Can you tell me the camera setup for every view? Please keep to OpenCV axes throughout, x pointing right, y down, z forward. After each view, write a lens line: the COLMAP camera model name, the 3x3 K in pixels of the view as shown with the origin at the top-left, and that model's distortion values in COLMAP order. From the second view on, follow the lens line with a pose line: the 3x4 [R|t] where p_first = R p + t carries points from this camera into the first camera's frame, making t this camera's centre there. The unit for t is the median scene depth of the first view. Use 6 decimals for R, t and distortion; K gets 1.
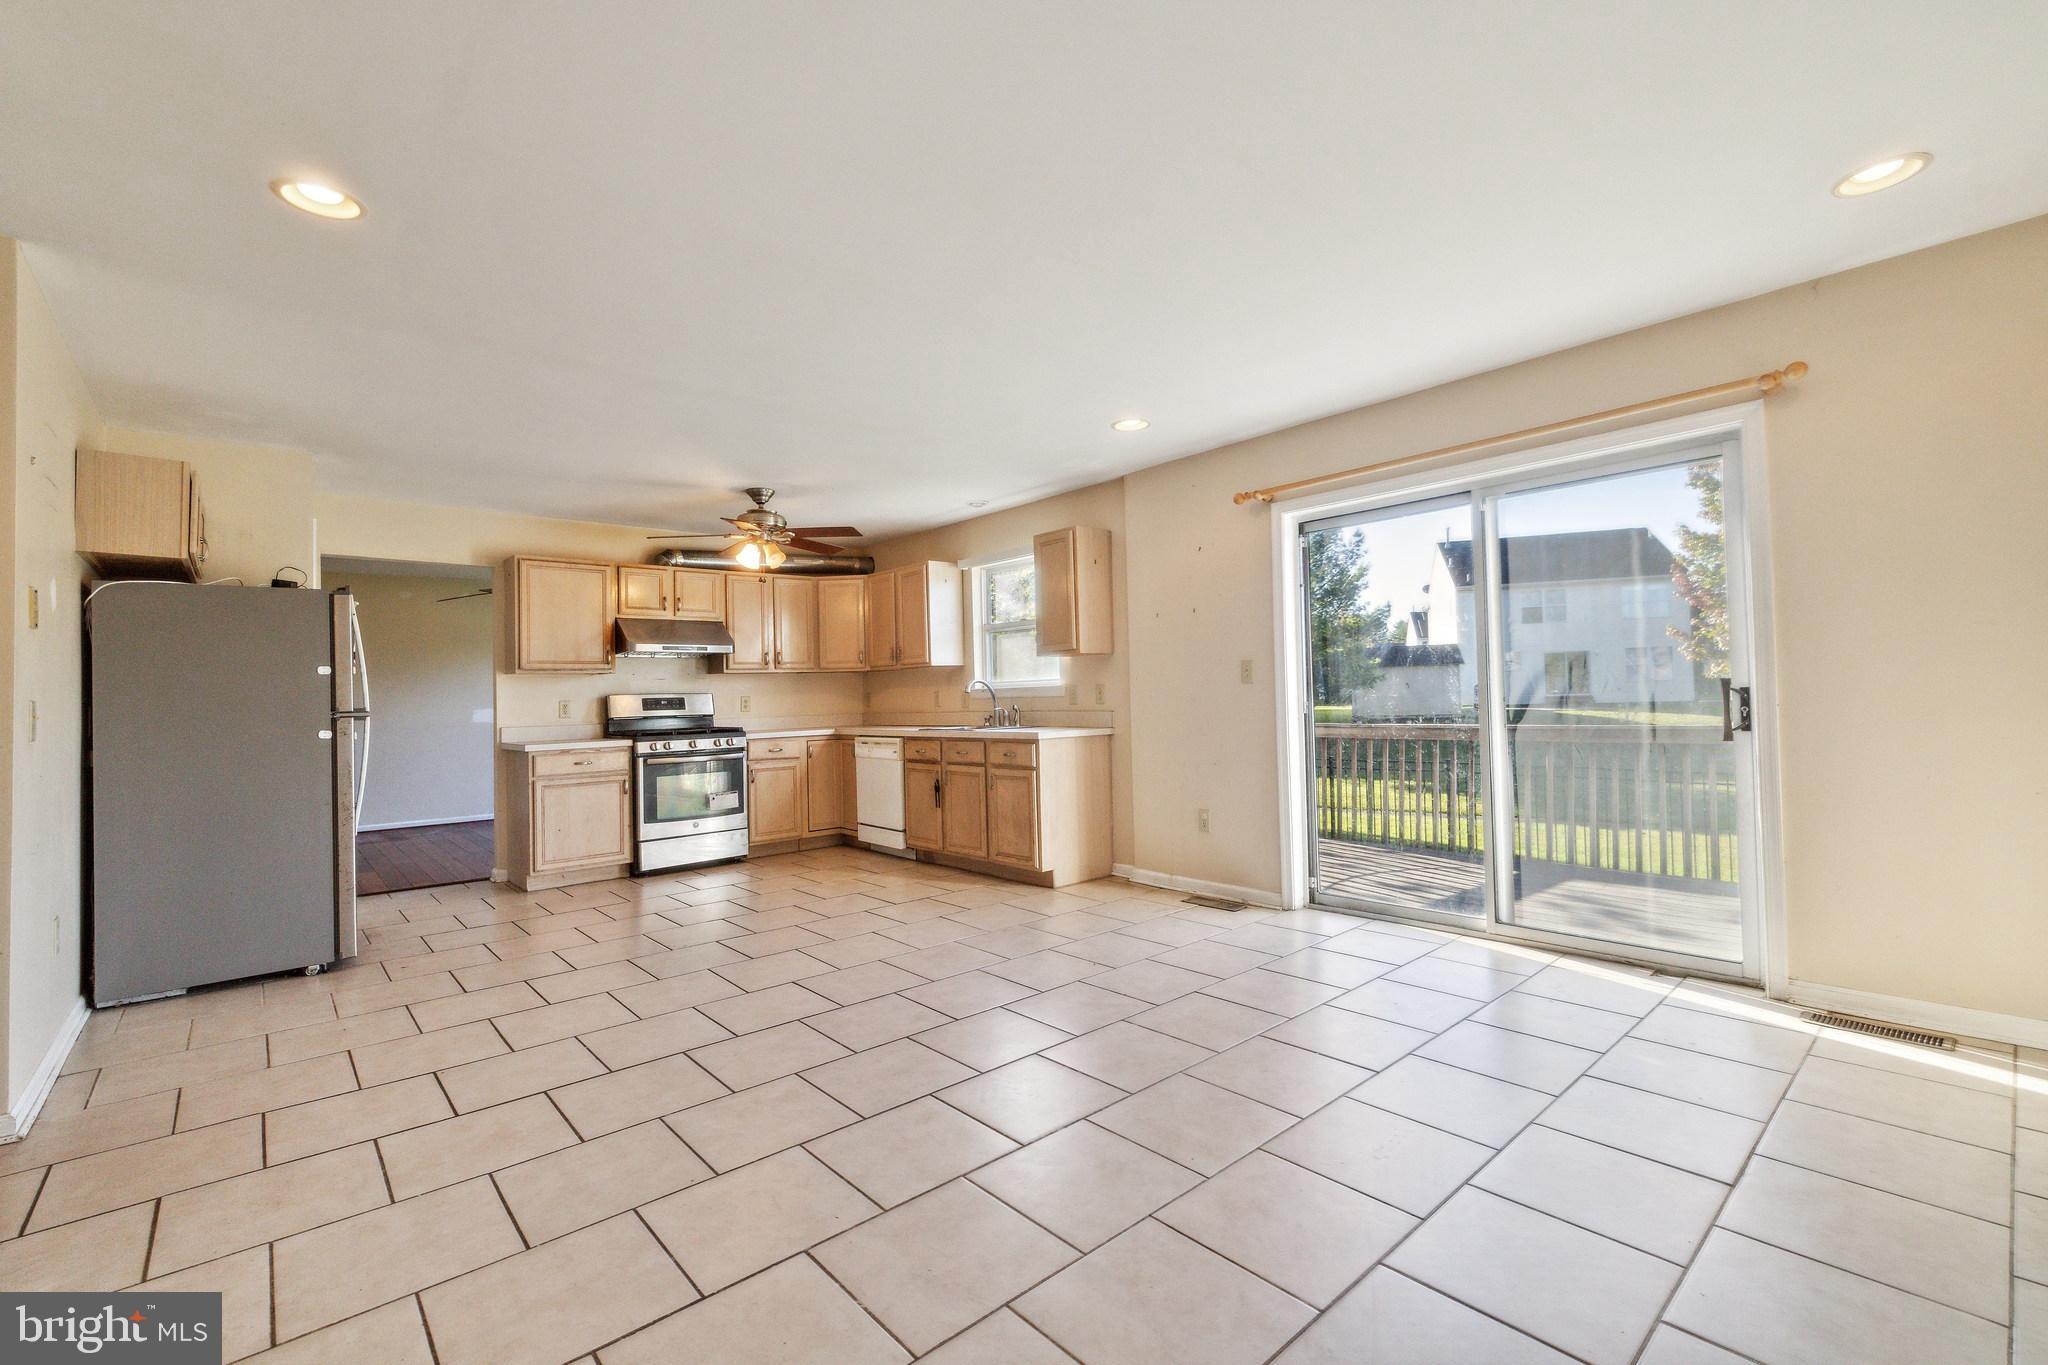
lens RADIAL K [[873.8, 0, 1014.0], [0, 873.8, 670.8], [0, 0, 1]] dist [0.001763, -0.001140]
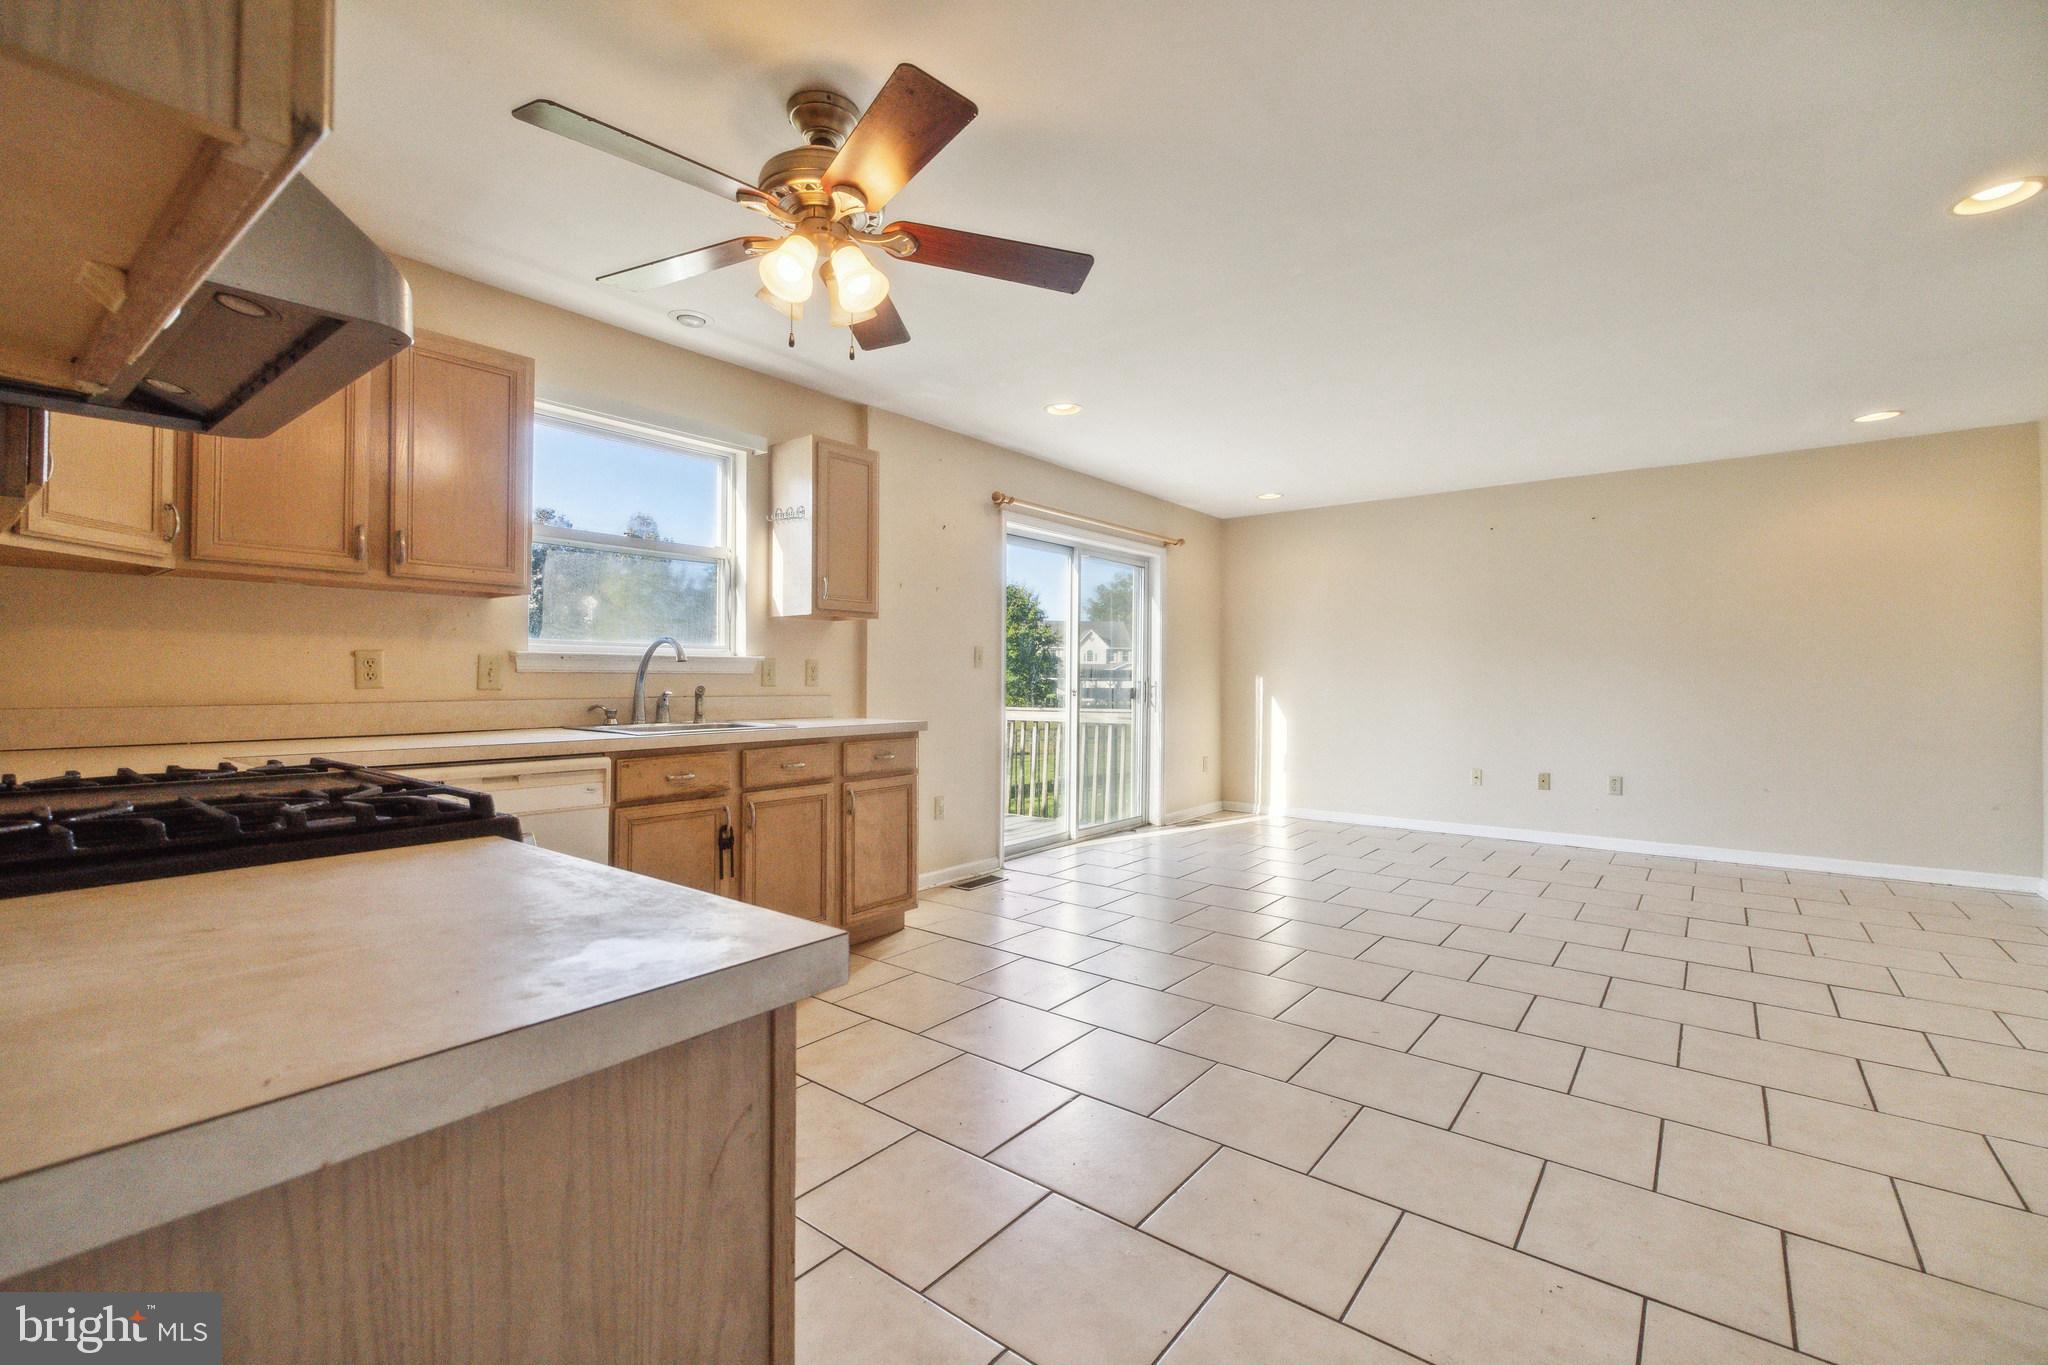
lens RADIAL K [[873.8, 0, 1005.2], [0, 873.8, 679.3], [0, 0, 1]] dist [0.001763, -0.001140]
pose [[-0.166774, 0.026149, 0.985648, -0.625950], [-0.030270, 0.999041, -0.031626, 0.047941], [-0.985530, -0.035110, -0.165823, 0.911045]]
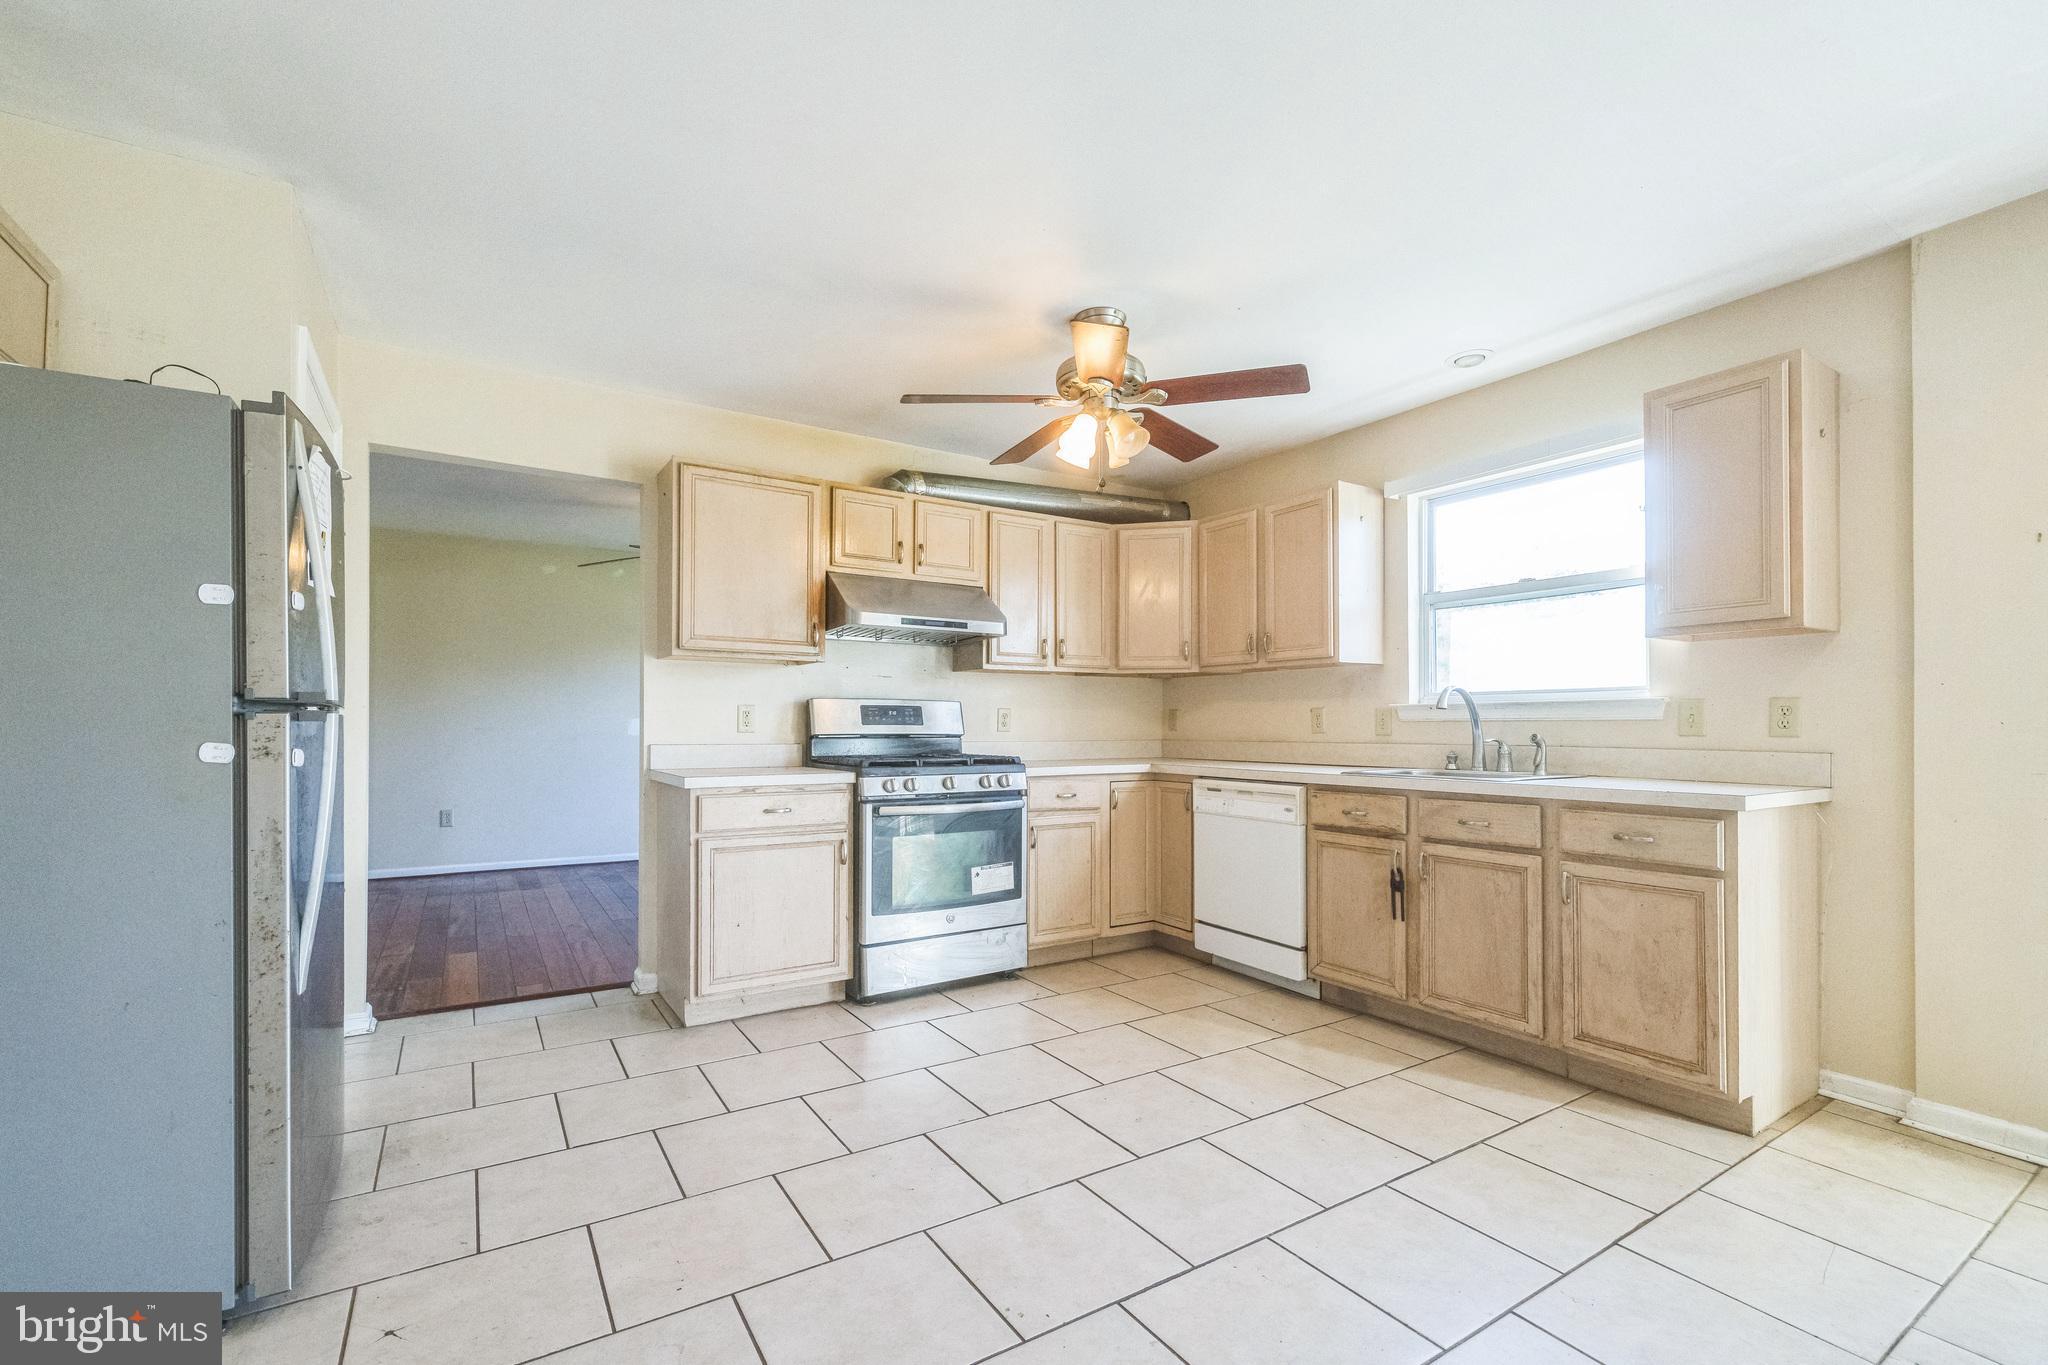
lens RADIAL K [[873.8, 0, 1018.6], [0, 873.8, 725.2], [0, 0, 1]] dist [0.001763, -0.001140]
pose [[0.987741, 0.028965, -0.153388, -0.234963], [-0.024288, 0.999184, 0.032282, 0.024817], [0.154198, -0.028160, 0.987639, 0.429533]]
